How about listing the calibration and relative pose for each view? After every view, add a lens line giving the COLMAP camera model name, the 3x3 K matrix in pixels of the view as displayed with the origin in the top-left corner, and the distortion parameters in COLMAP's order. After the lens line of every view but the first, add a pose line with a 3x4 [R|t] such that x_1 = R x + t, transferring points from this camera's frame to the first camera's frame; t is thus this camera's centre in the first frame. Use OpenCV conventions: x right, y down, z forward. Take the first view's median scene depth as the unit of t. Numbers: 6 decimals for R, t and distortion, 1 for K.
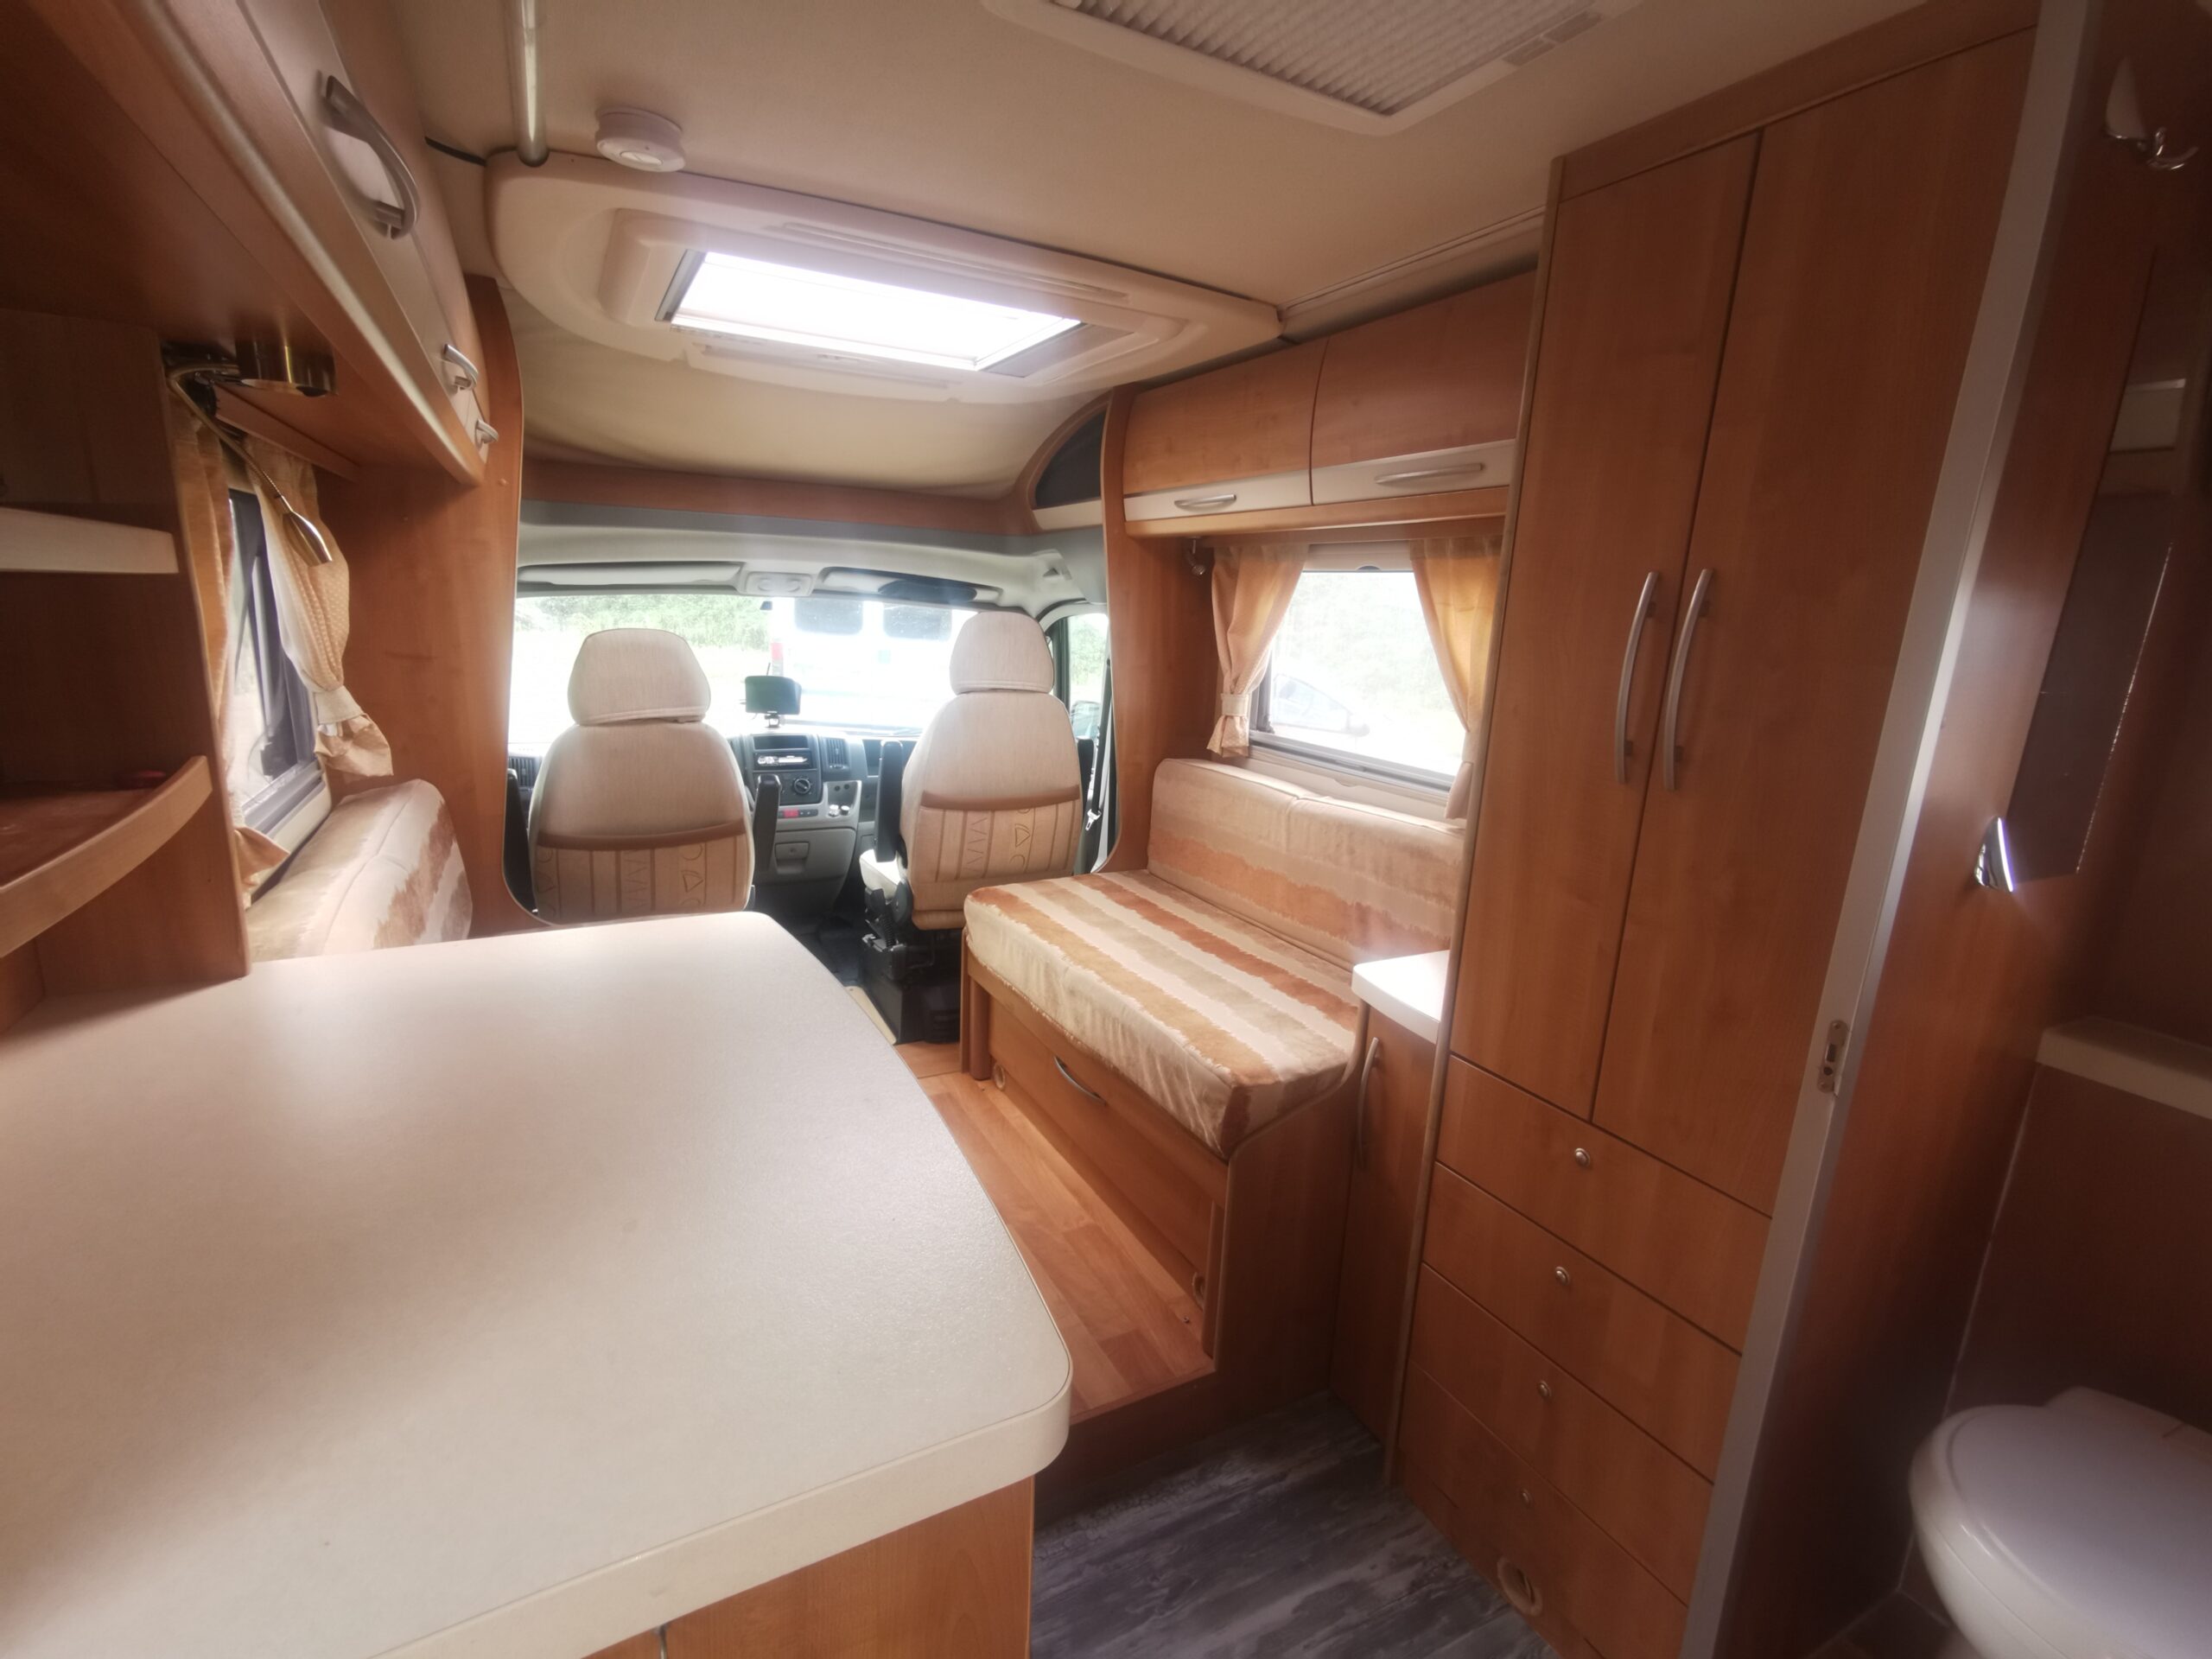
lens RADIAL K [[1027.0, 0, 1106.0], [0, 1027.0, 829.5], [0, 0, 1]] dist [-0.003064, -0.000479]
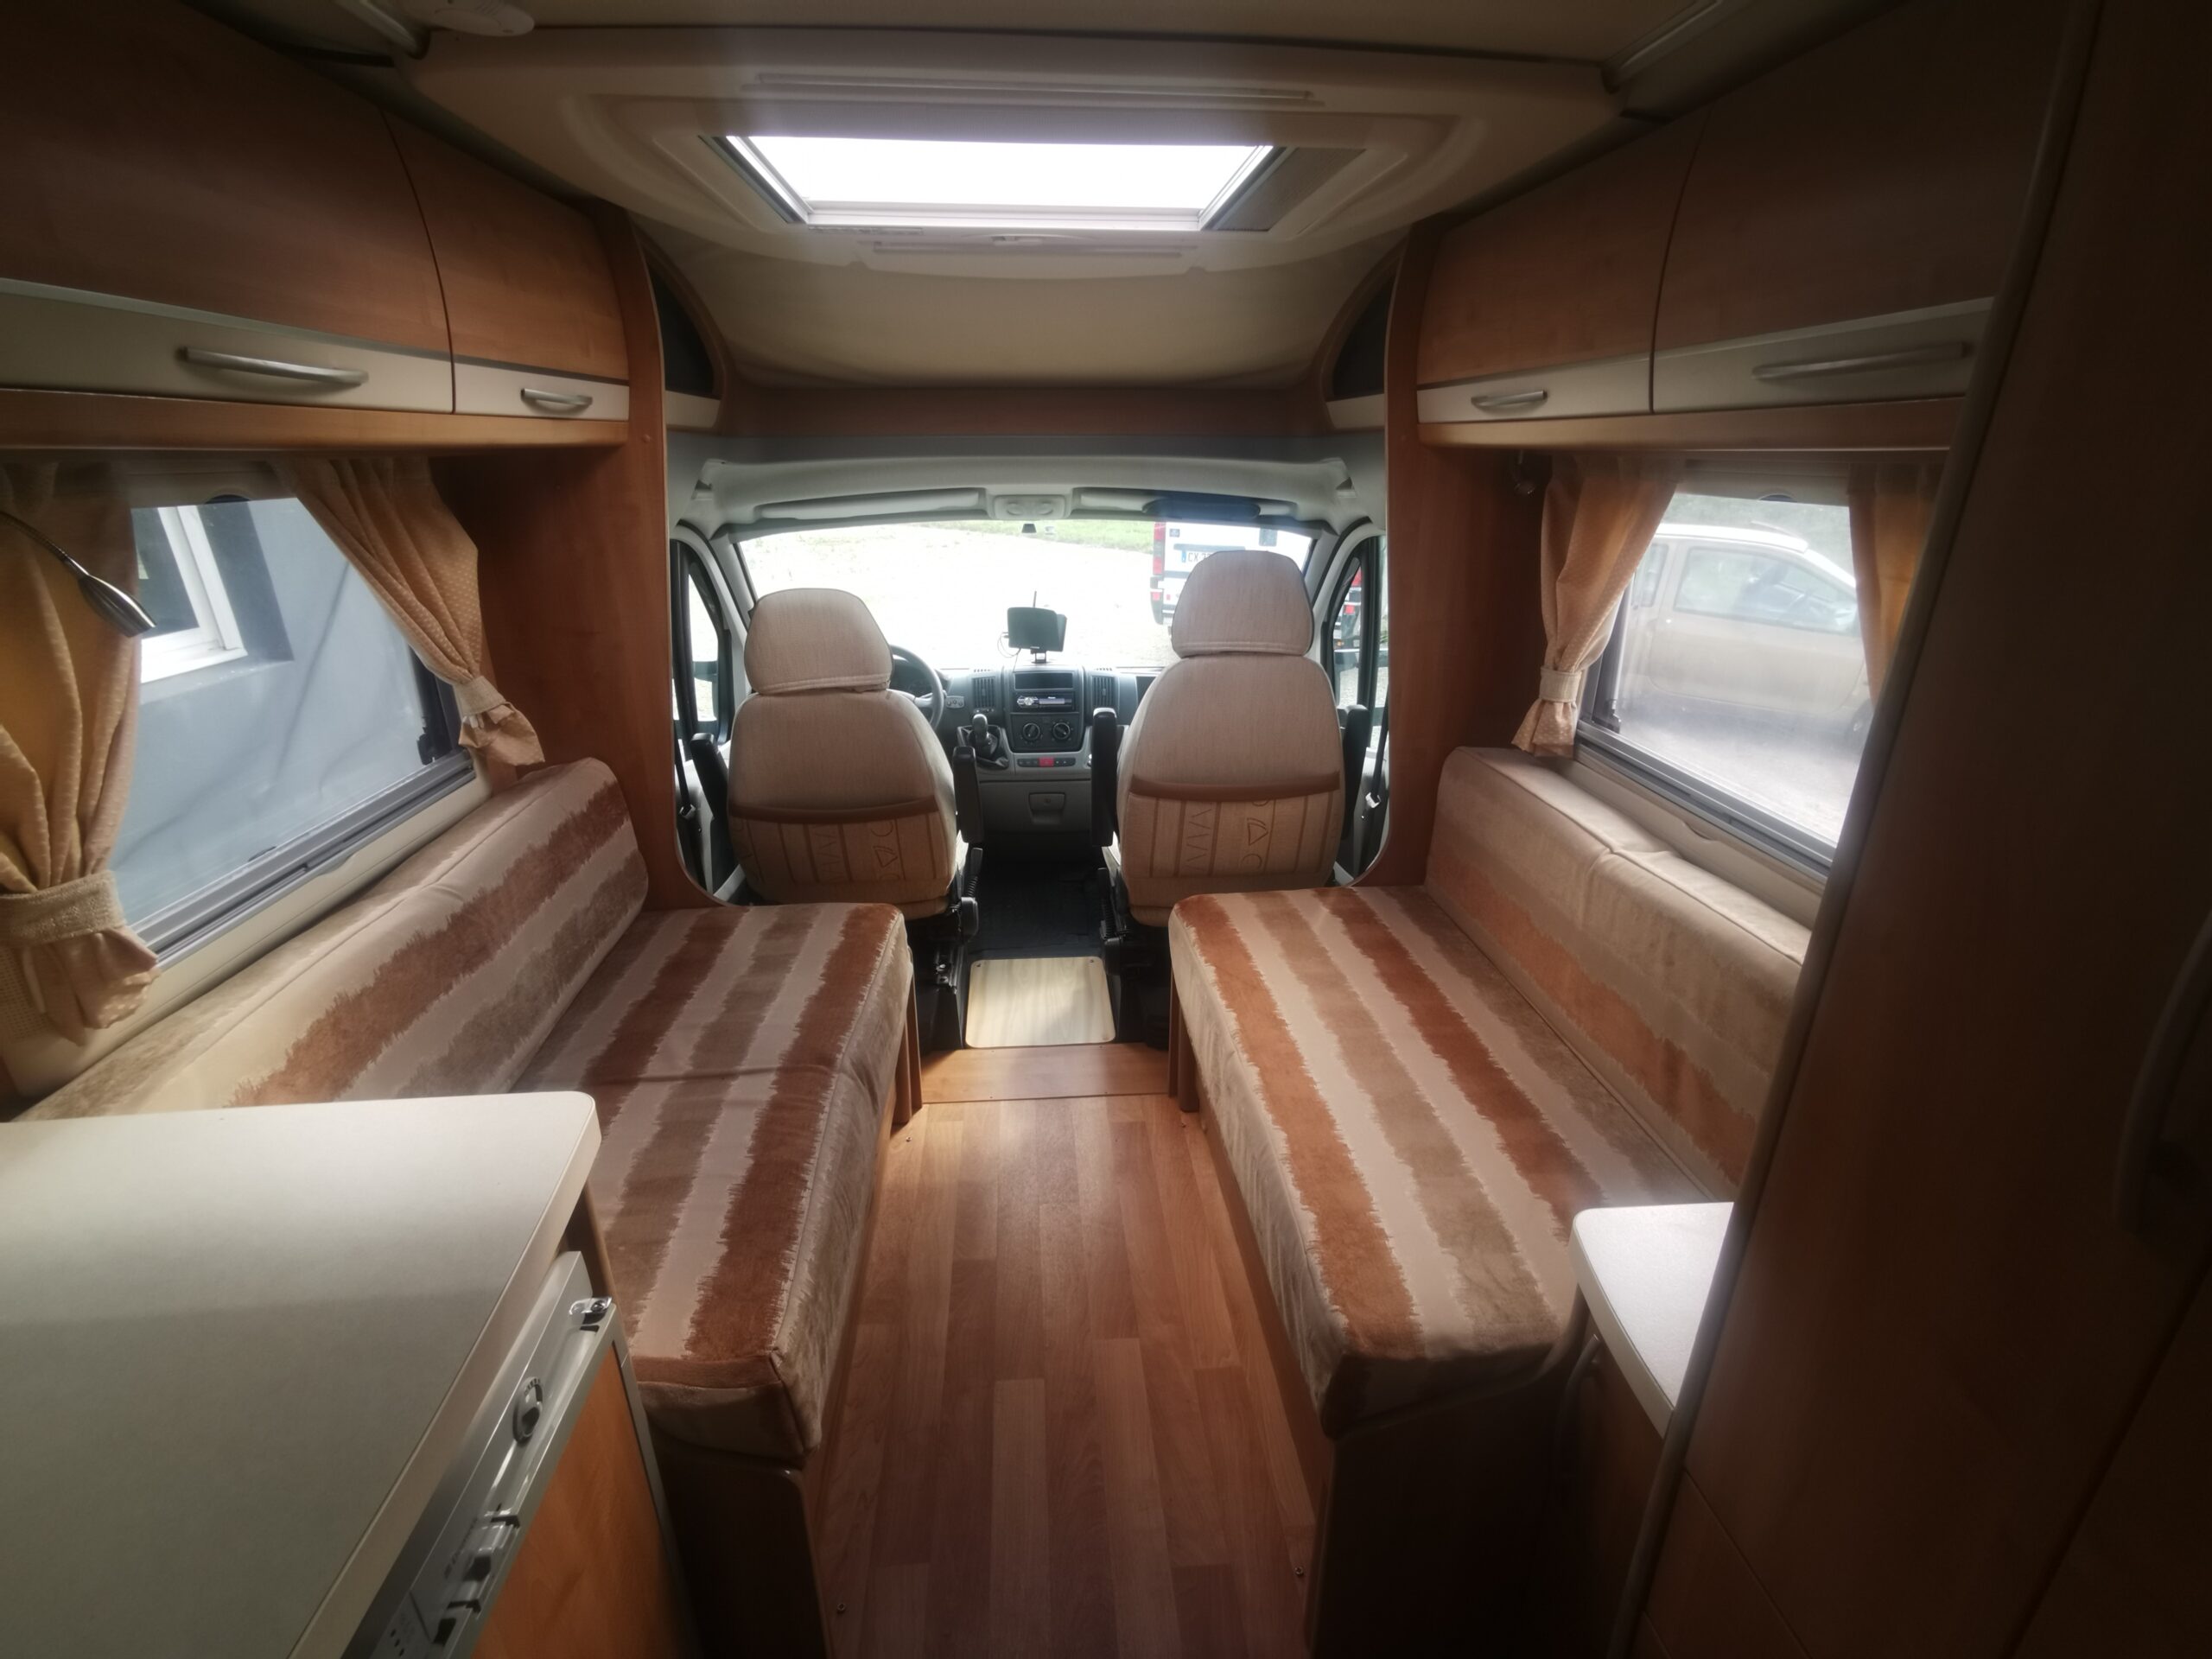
lens RADIAL K [[1028.7, 0, 1098.7], [0, 1028.7, 830.5], [0, 0, 1]] dist [-0.015993, 0.017194]
pose [[0.912269, 0.104694, -0.395986, 0.131955], [-0.050916, 0.988269, 0.143987, -0.112463], [0.406416, -0.111193, 0.906897, 0.231035]]
